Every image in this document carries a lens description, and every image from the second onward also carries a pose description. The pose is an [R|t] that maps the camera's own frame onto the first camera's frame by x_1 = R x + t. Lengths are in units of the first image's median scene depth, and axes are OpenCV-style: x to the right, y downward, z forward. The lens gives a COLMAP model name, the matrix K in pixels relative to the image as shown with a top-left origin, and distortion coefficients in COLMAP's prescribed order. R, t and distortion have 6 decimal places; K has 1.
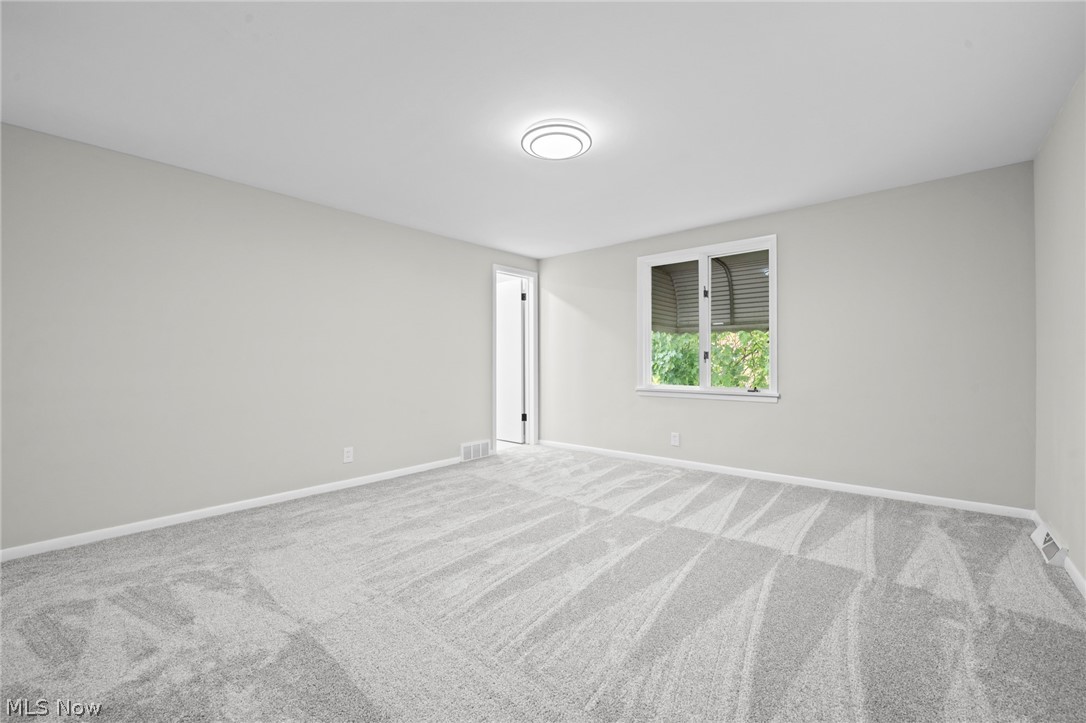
lens RADIAL K [[426.8, 0, 544.2], [0, 426.8, 360.7], [0, 0, 1]] dist [0.001341, 0.000255]
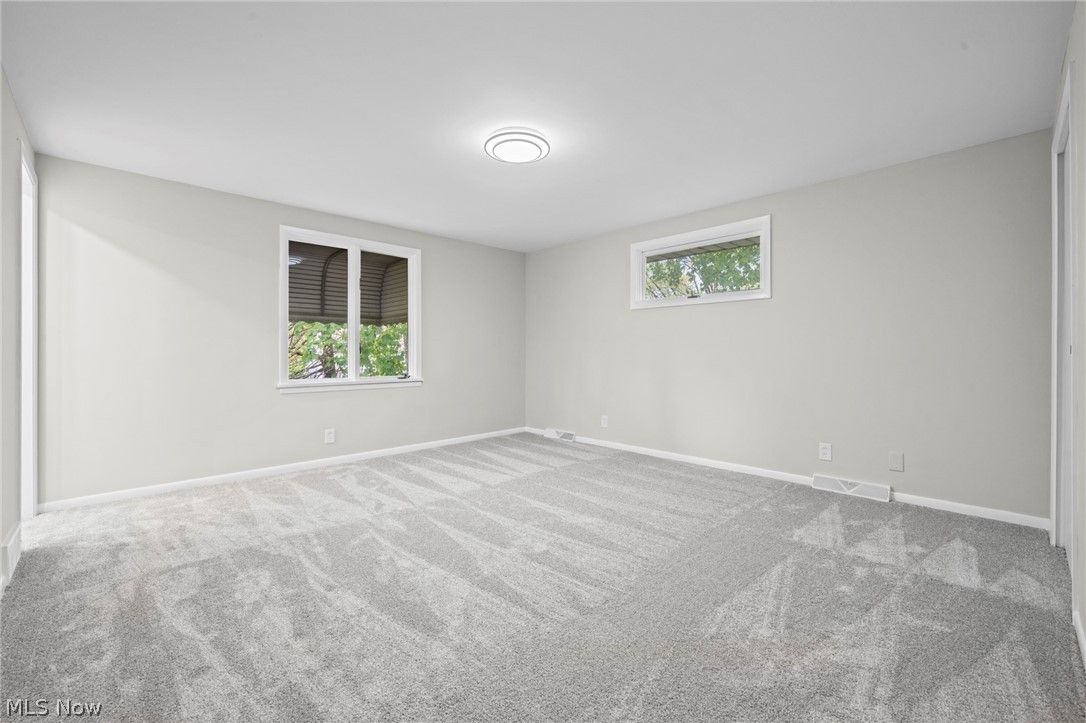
lens RADIAL K [[426.8, 0, 537.4], [0, 426.8, 354.6], [0, 0, 1]] dist [0.001341, 0.000255]
pose [[0.143643, -0.000876, 0.989629, -0.693633], [-0.004898, 0.999987, 0.001596, 0.003395], [-0.989617, -0.005076, 0.143637, 0.532858]]
